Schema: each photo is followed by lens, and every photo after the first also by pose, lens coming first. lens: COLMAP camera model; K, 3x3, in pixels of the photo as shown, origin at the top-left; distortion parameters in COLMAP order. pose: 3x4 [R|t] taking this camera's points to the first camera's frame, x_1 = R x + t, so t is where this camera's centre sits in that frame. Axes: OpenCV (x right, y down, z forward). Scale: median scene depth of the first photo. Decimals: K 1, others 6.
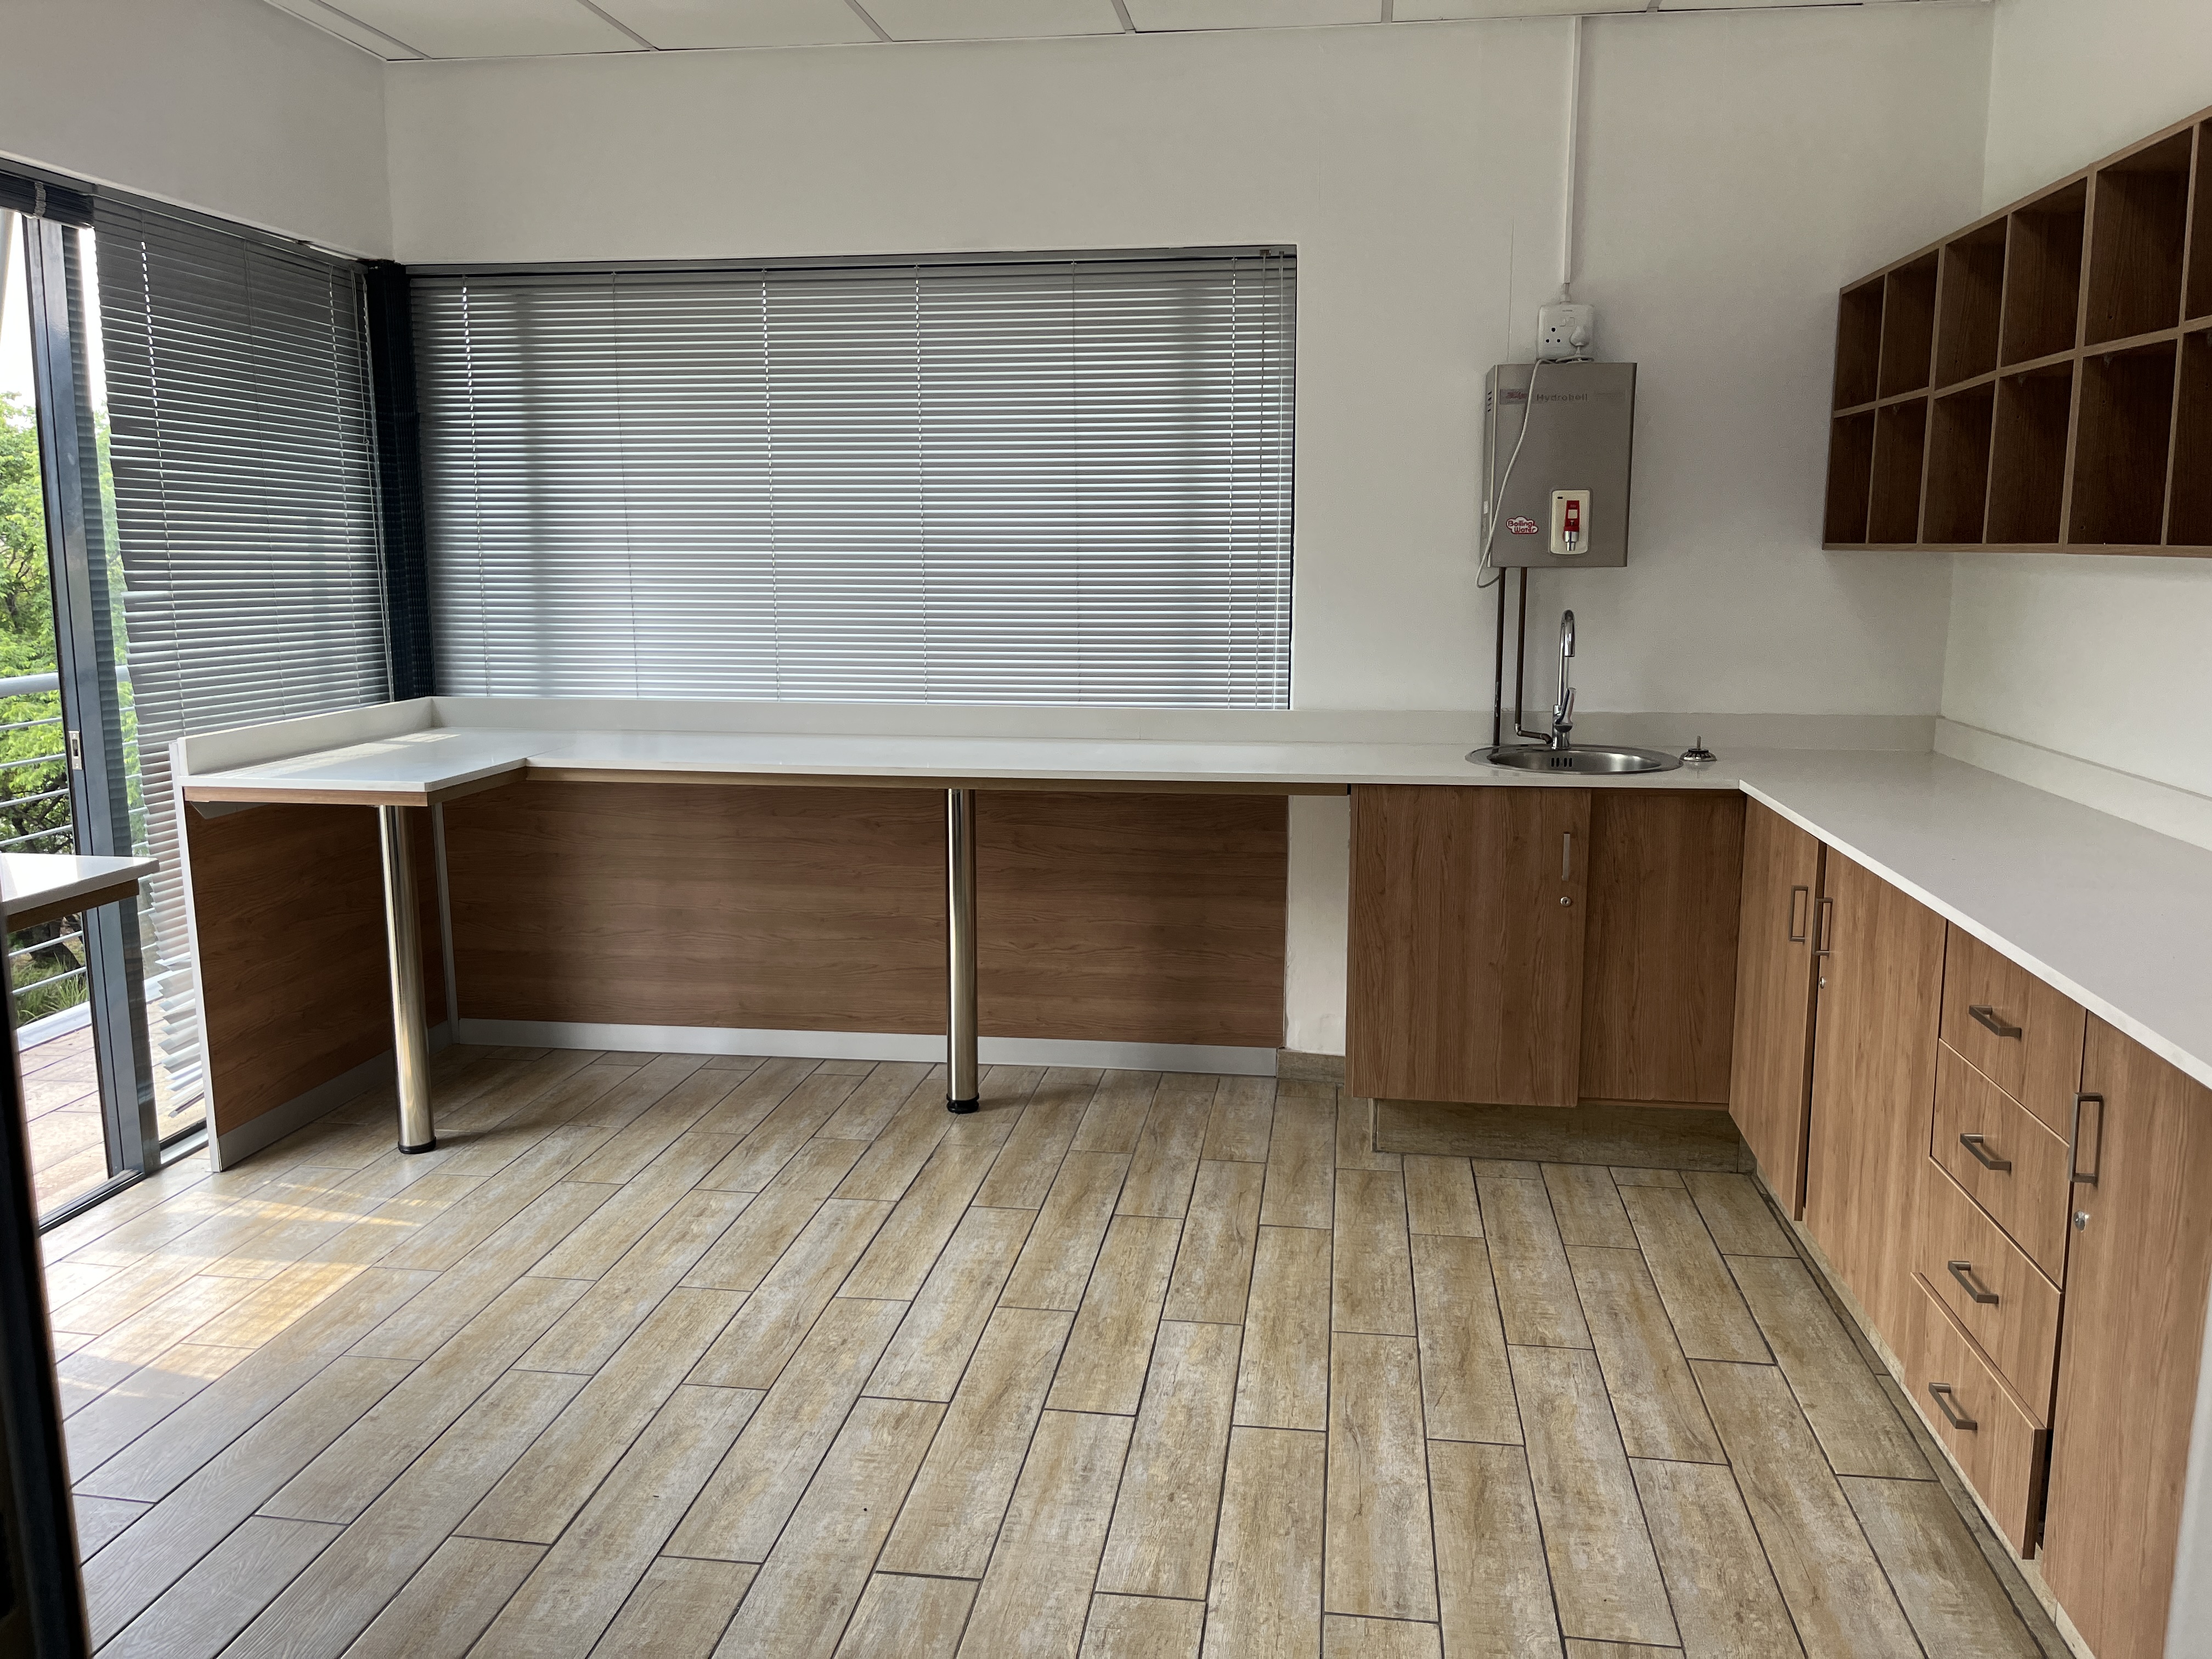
lens RADIAL K [[1684.4, 0, 1109.2], [0, 1684.4, 823.7], [0, 0, 1]] dist [0.020127, -0.005732]
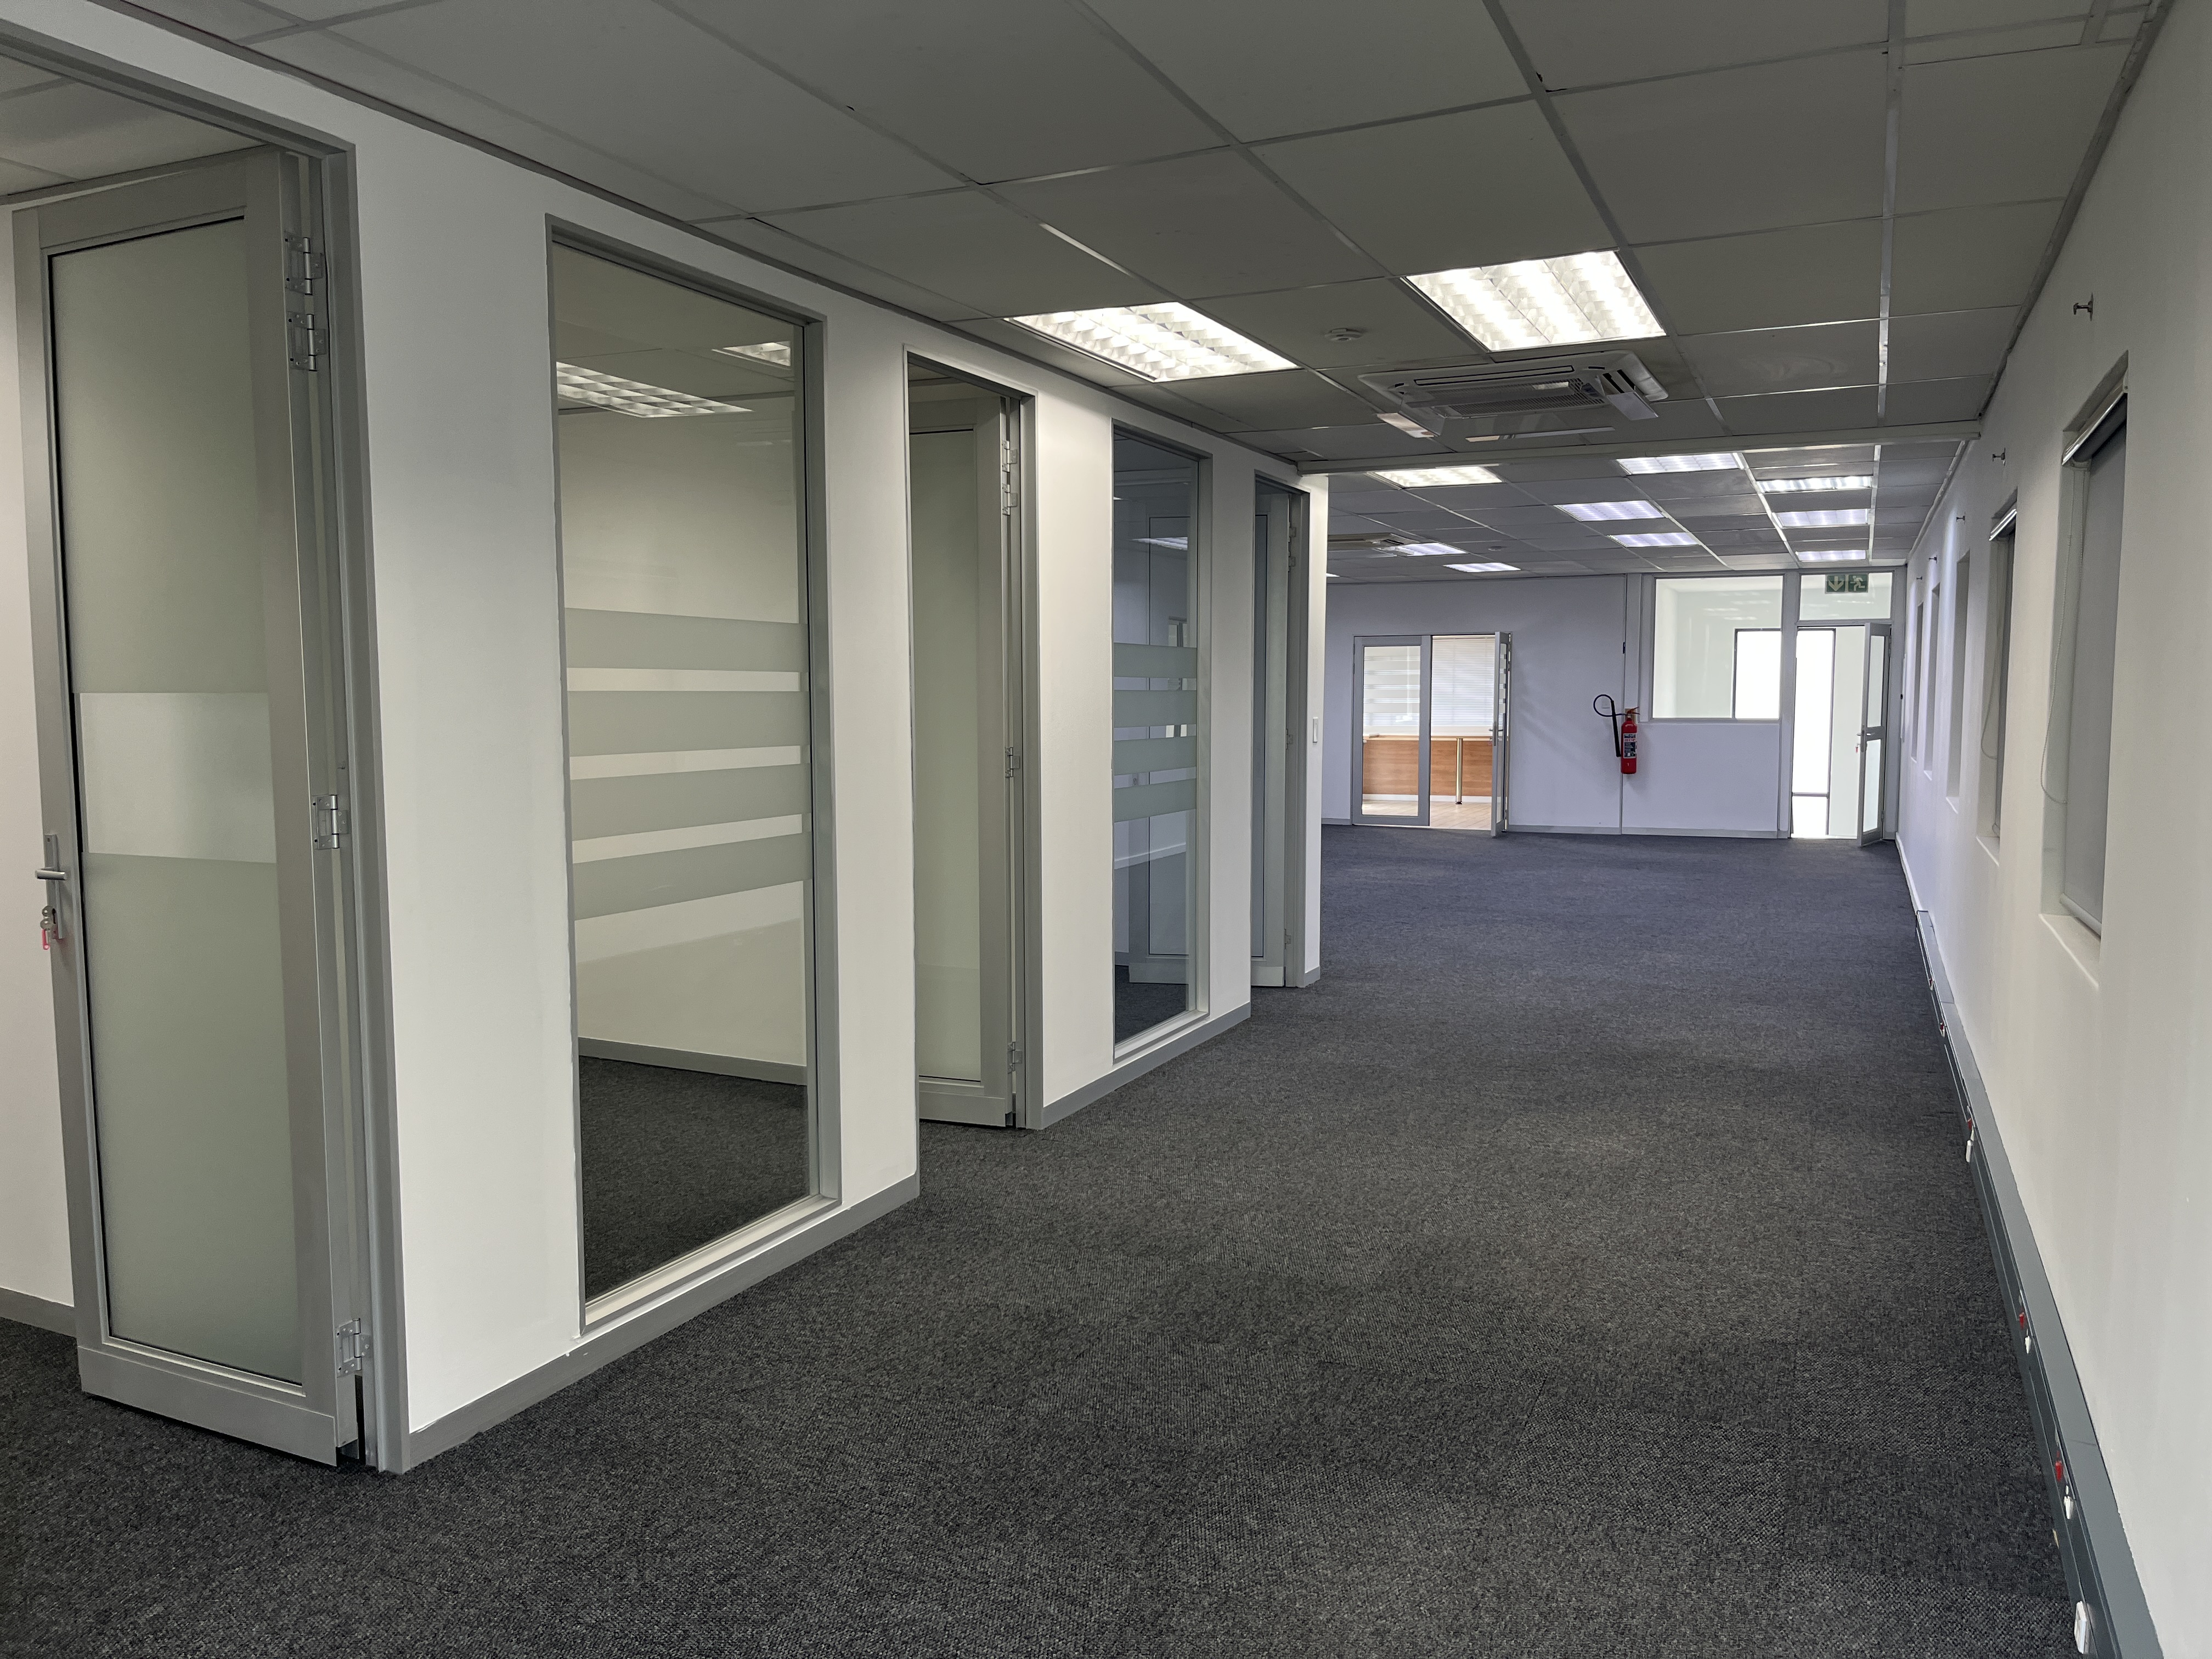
lens RADIAL K [[1621.0, 0, 1104.6], [0, 1621.0, 834.8], [0, 0, 1]] dist [0.005136, 0.001476]
pose [[0.955678, 0.022043, -0.293586, 0.298043], [-0.041284, 0.997374, -0.059504, 0.544998], [0.291504, 0.068987, 0.954079, -3.585600]]
